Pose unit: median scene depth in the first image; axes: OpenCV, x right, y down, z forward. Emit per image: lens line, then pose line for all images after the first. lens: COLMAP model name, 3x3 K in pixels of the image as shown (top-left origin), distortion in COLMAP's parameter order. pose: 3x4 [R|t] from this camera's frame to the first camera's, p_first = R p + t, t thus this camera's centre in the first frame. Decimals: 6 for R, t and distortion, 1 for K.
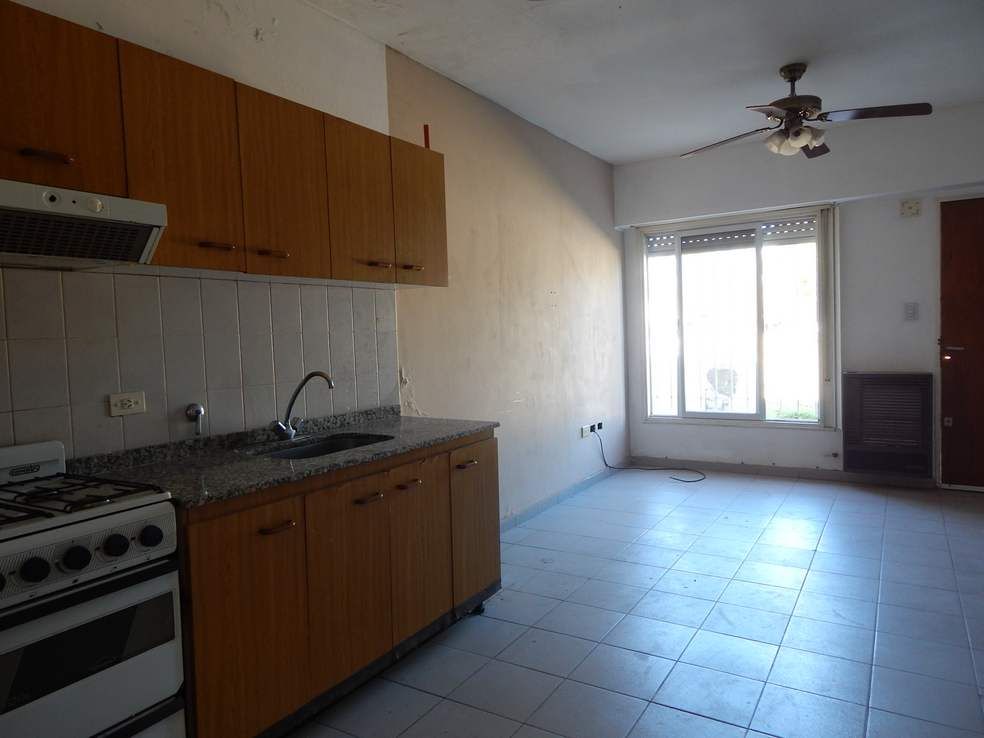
lens RADIAL K [[654.1, 0, 493.9], [0, 654.1, 364.4], [0, 0, 1]] dist [0.008693, -0.000757]
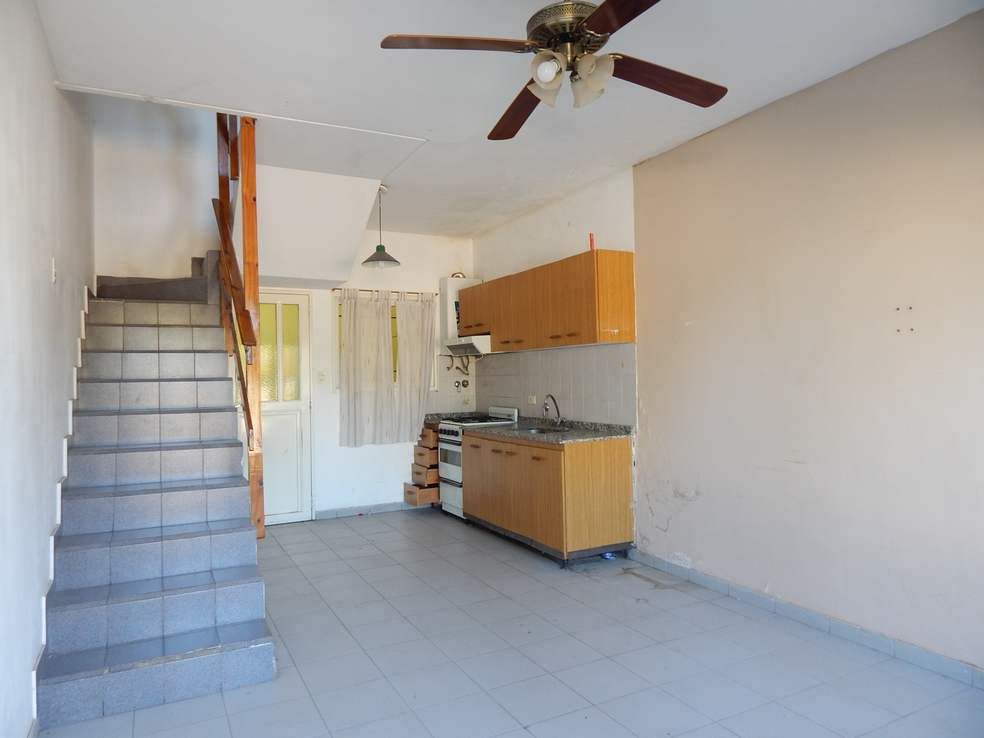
lens RADIAL K [[654.1, 0, 493.9], [0, 654.1, 364.4], [0, 0, 1]] dist [0.008693, -0.000757]
pose [[-0.497789, 0.032691, -0.866682, 1.754902], [-0.004745, 0.999172, 0.040414, -0.183613], [0.867285, 0.024230, -0.497222, 2.119836]]
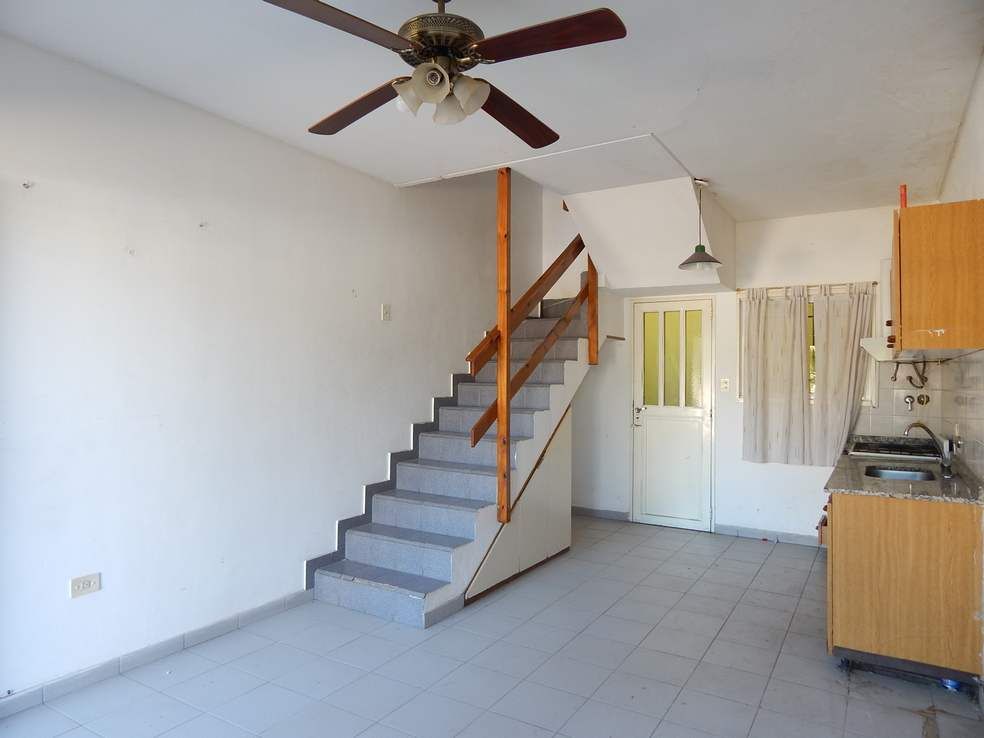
lens RADIAL K [[654.1, 0, 493.9], [0, 654.1, 364.4], [0, 0, 1]] dist [0.008693, -0.000757]
pose [[-0.999324, 0.030949, -0.019841, 0.721562], [0.030261, 0.998960, 0.034093, -0.212799], [0.020876, 0.033470, -0.999222, 2.702778]]
